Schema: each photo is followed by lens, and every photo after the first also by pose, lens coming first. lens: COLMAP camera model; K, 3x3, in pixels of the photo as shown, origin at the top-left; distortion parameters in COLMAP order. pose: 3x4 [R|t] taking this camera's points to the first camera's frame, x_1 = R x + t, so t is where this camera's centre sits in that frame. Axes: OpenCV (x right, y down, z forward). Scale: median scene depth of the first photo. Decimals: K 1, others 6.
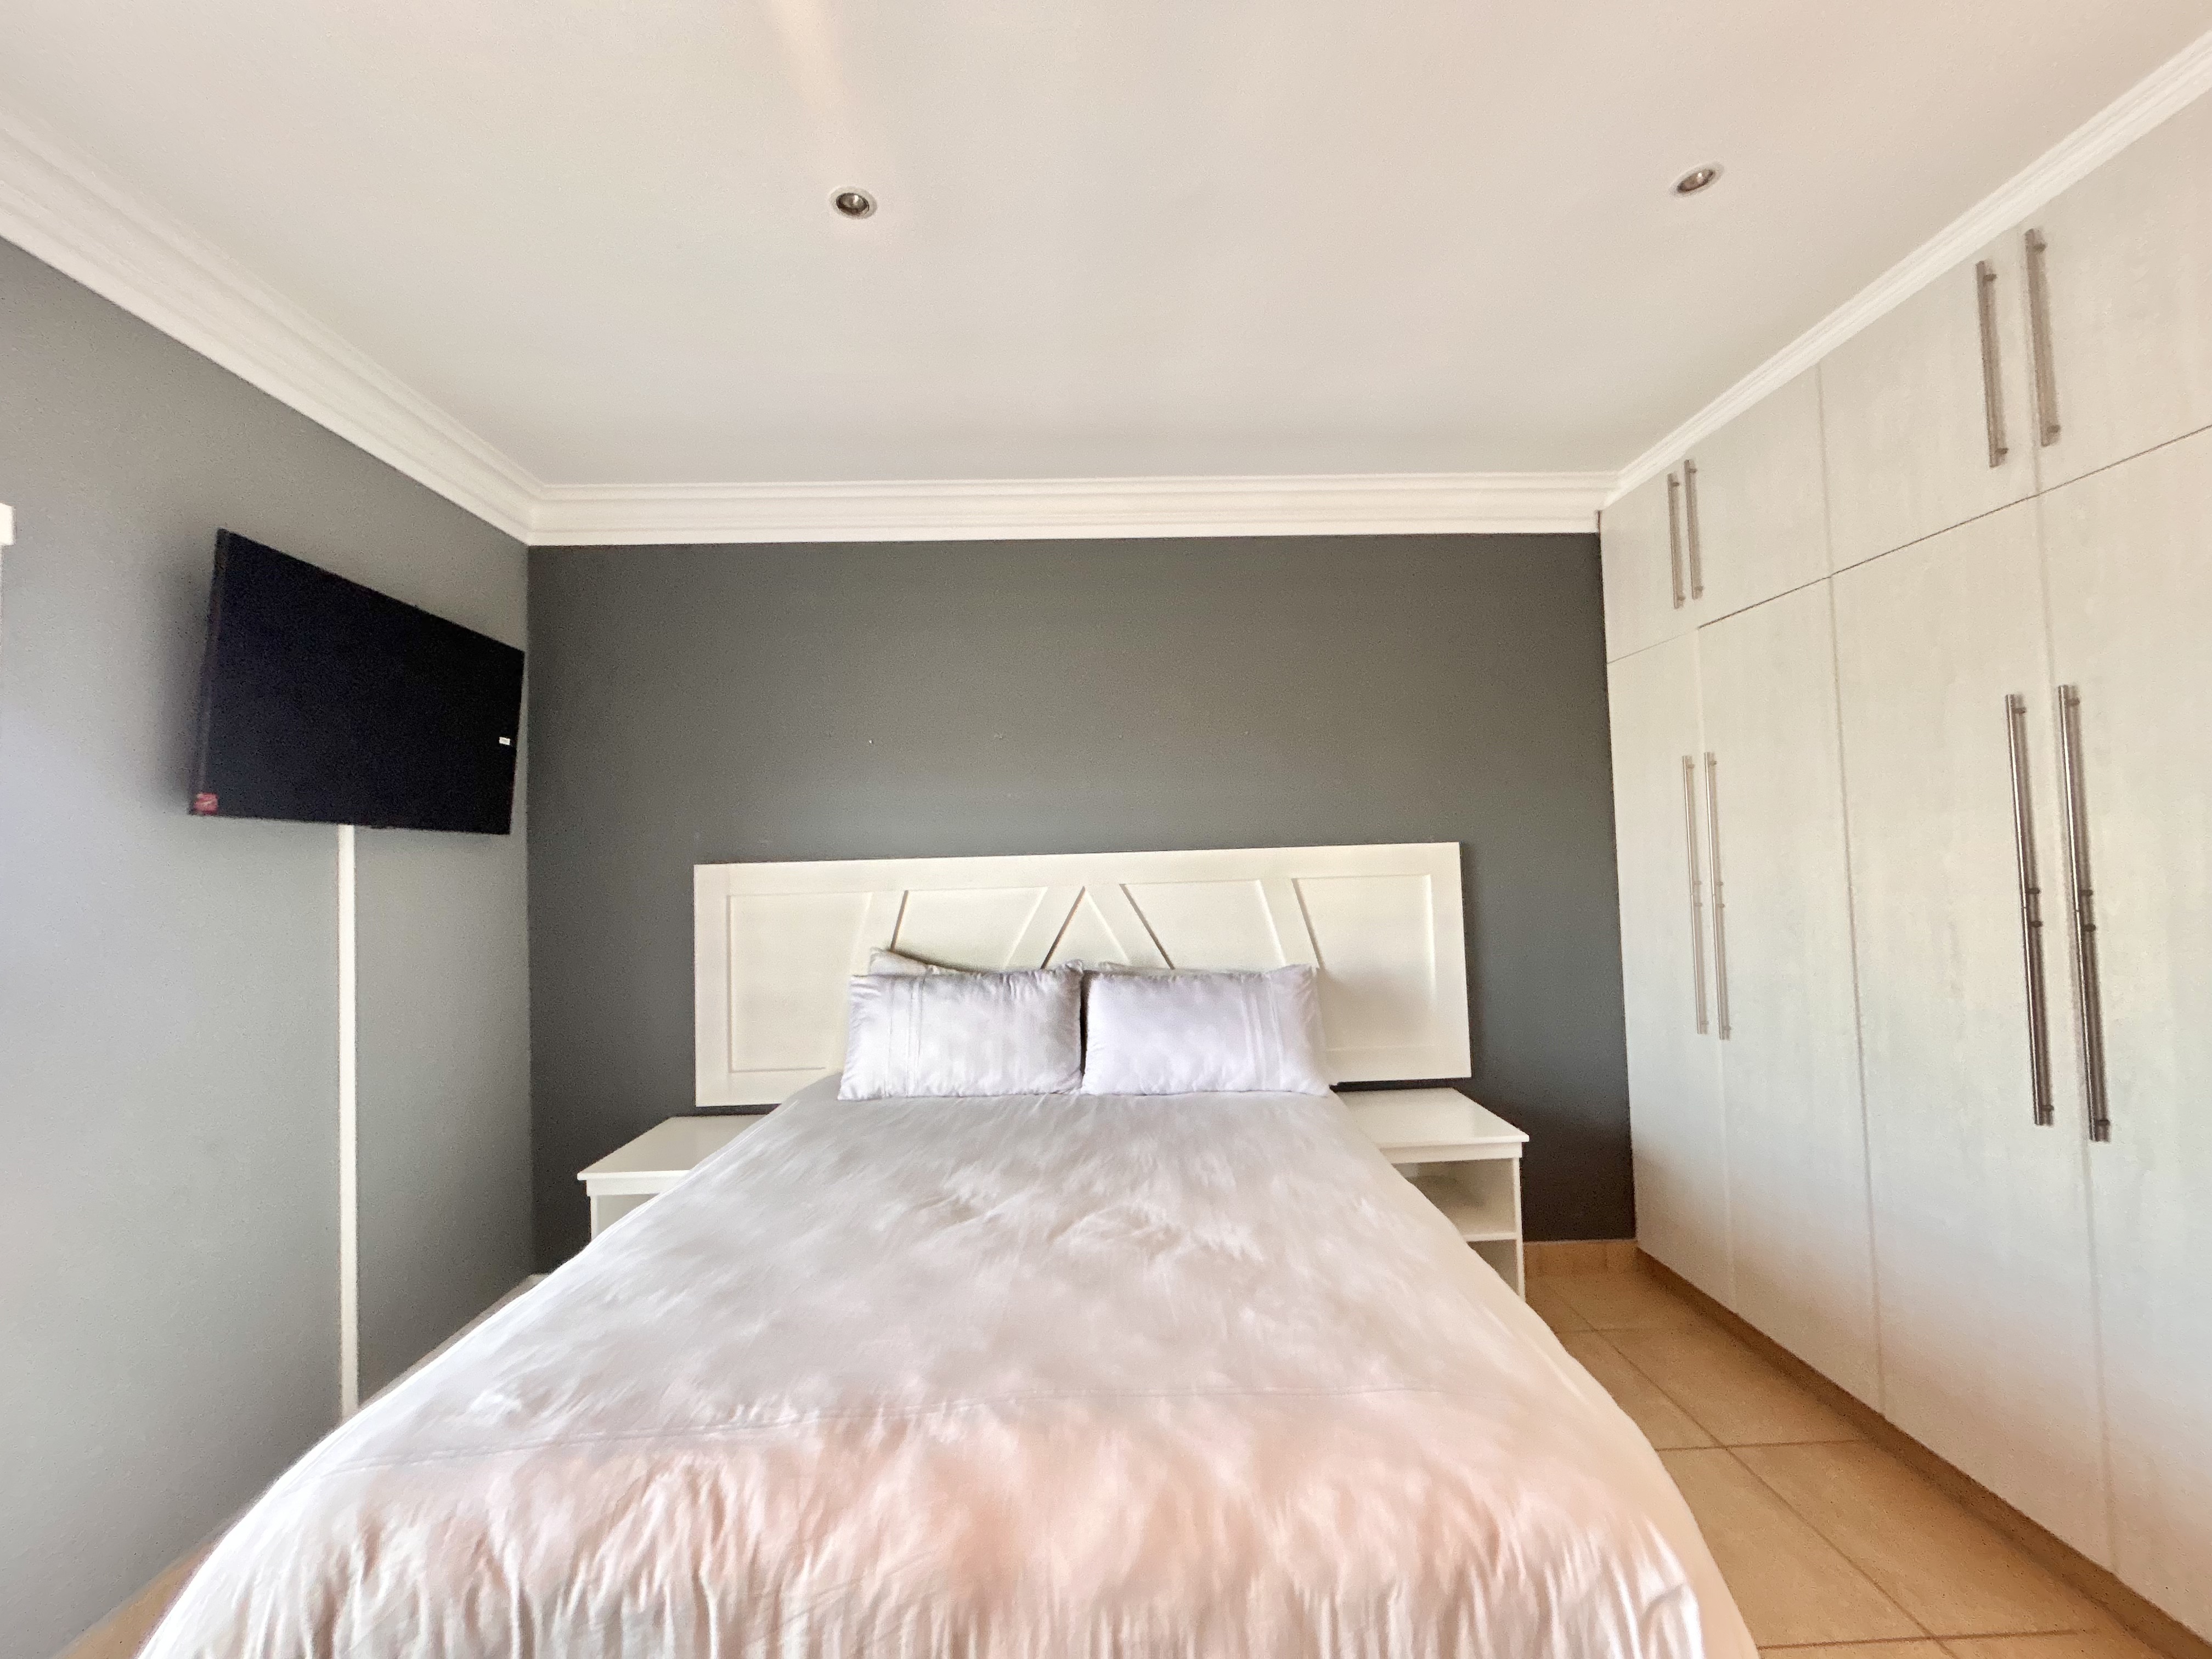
lens RADIAL K [[885.1, 0, 1100.2], [0, 885.1, 825.6], [0, 0, 1]] dist [-0.002929, -0.000003]
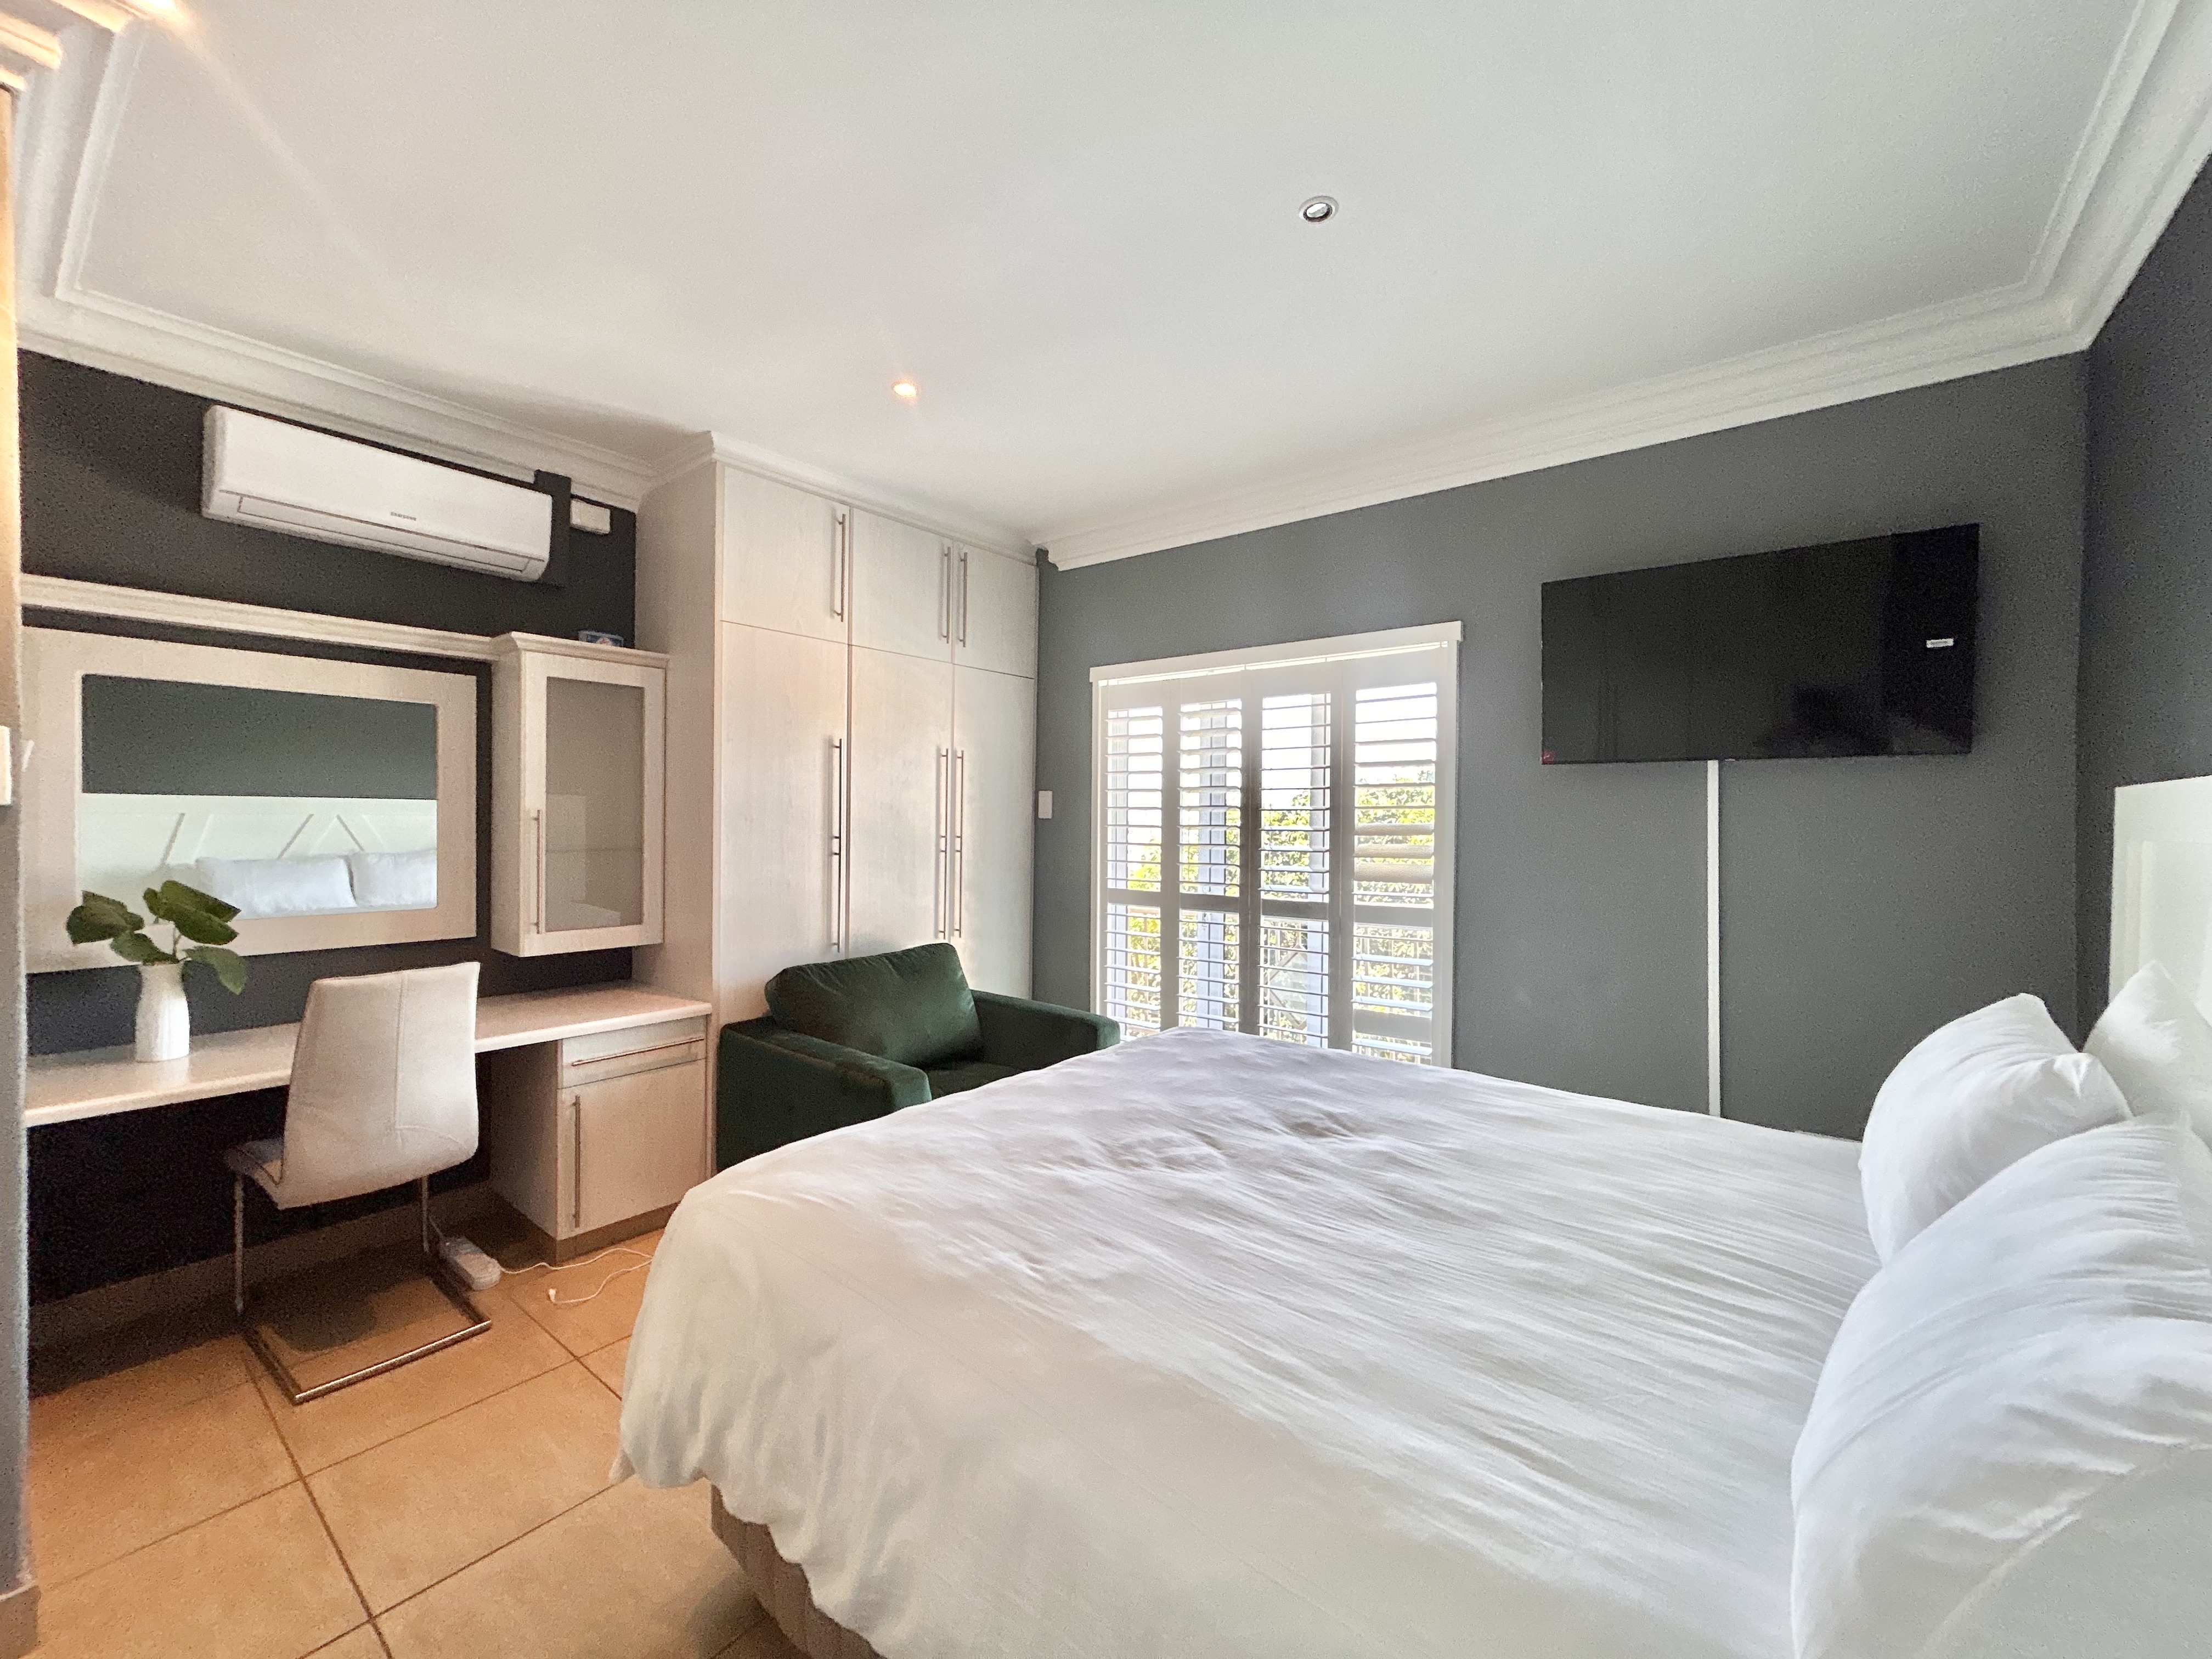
lens RADIAL K [[885.1, 0, 1103.8], [0, 885.1, 825.5], [0, 0, 1]] dist [-0.002929, -0.000003]
pose [[-0.633451, 0.026246, -0.773338, 0.853062], [0.041032, 0.999158, 0.000300, 0.077300], [0.772694, -0.031541, -0.633994, 1.608563]]
